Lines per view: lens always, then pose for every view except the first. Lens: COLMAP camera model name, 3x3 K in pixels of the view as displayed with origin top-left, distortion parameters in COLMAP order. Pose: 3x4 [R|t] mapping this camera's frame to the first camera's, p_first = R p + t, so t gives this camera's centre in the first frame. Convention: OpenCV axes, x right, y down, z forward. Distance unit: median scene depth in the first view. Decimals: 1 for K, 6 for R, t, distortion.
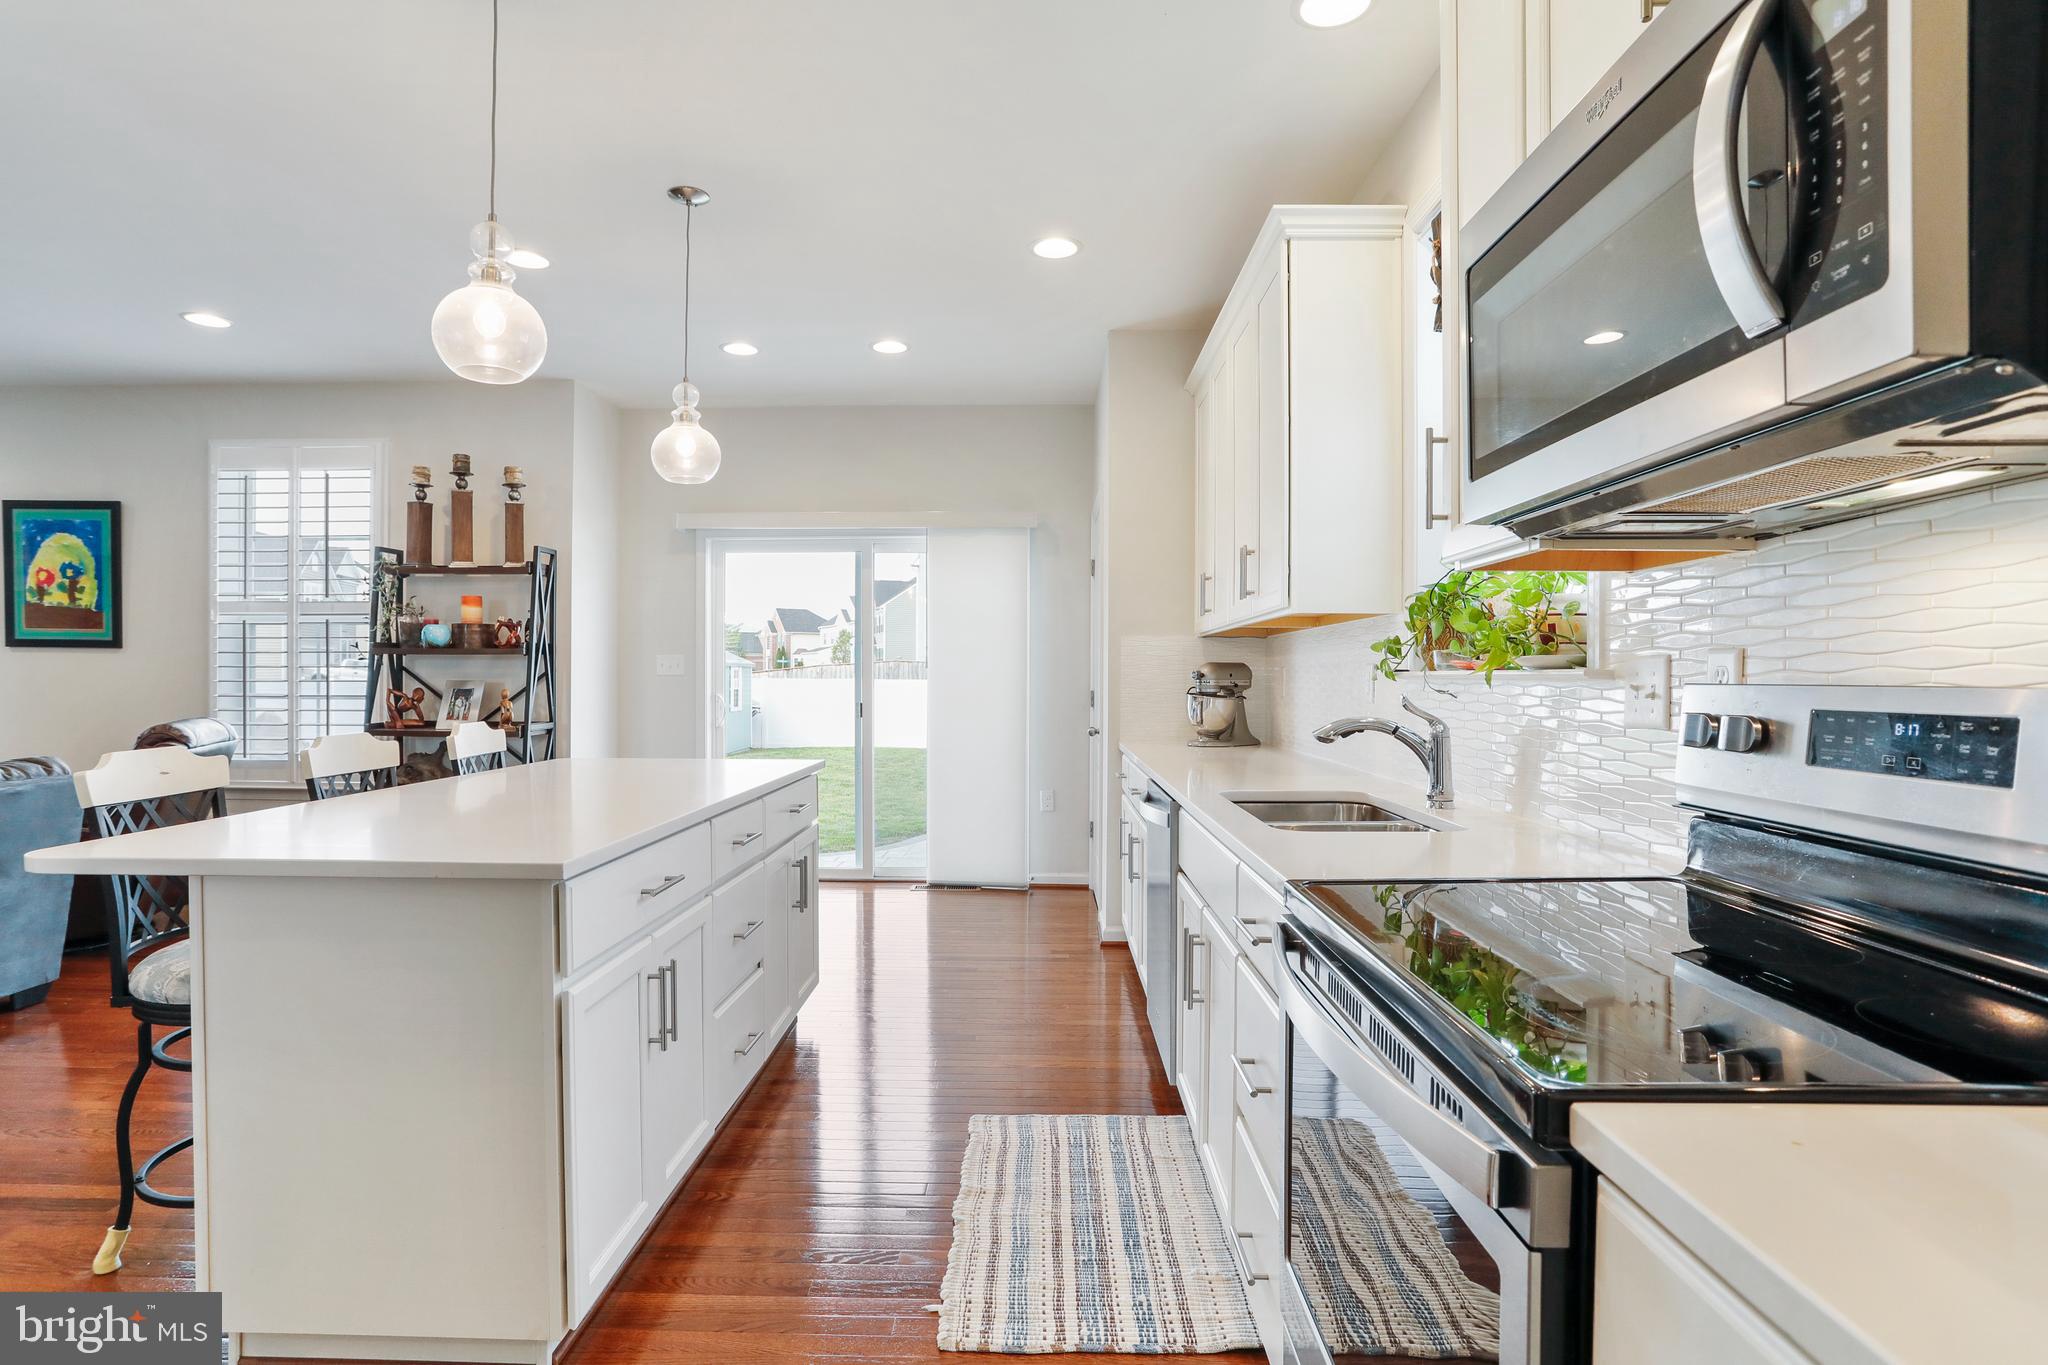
lens RADIAL K [[1058.9, 0, 1018.1], [0, 1058.9, 670.9], [0, 0, 1]] dist [-0.056502, 0.024787]
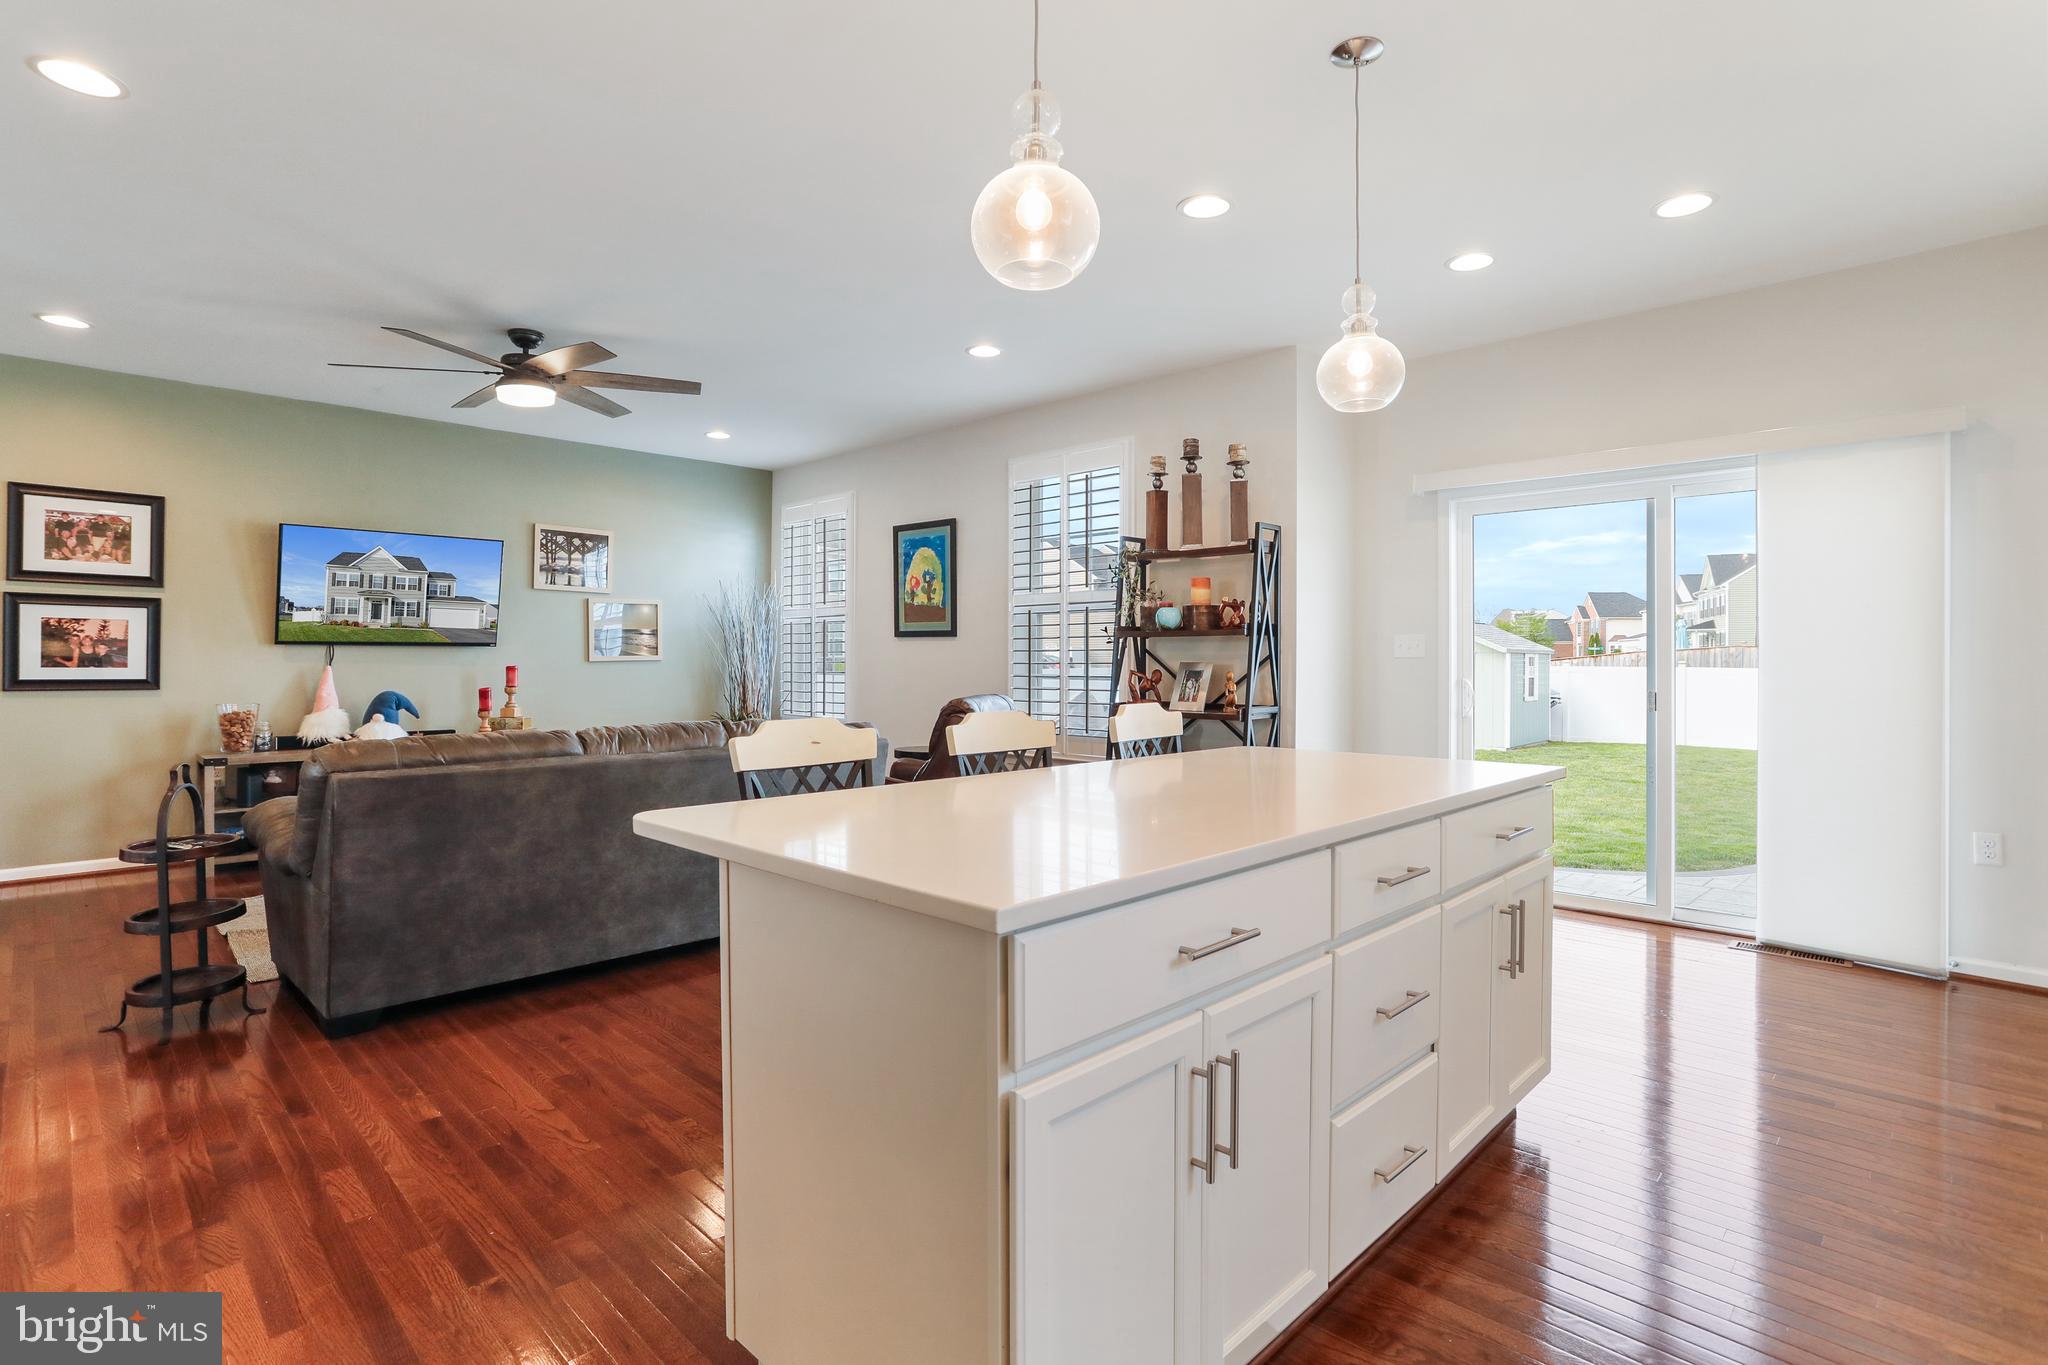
lens RADIAL K [[1004.4, 0, 1013.5], [0, 1004.4, 659.3], [0, 0, 1]] dist [-0.058654, 0.034420]
pose [[0.727511, -0.002549, -0.686091, 0.006109], [0.001842, 0.999997, -0.001761, 0.007609], [0.686094, 0.000017, 0.727513, 0.175174]]
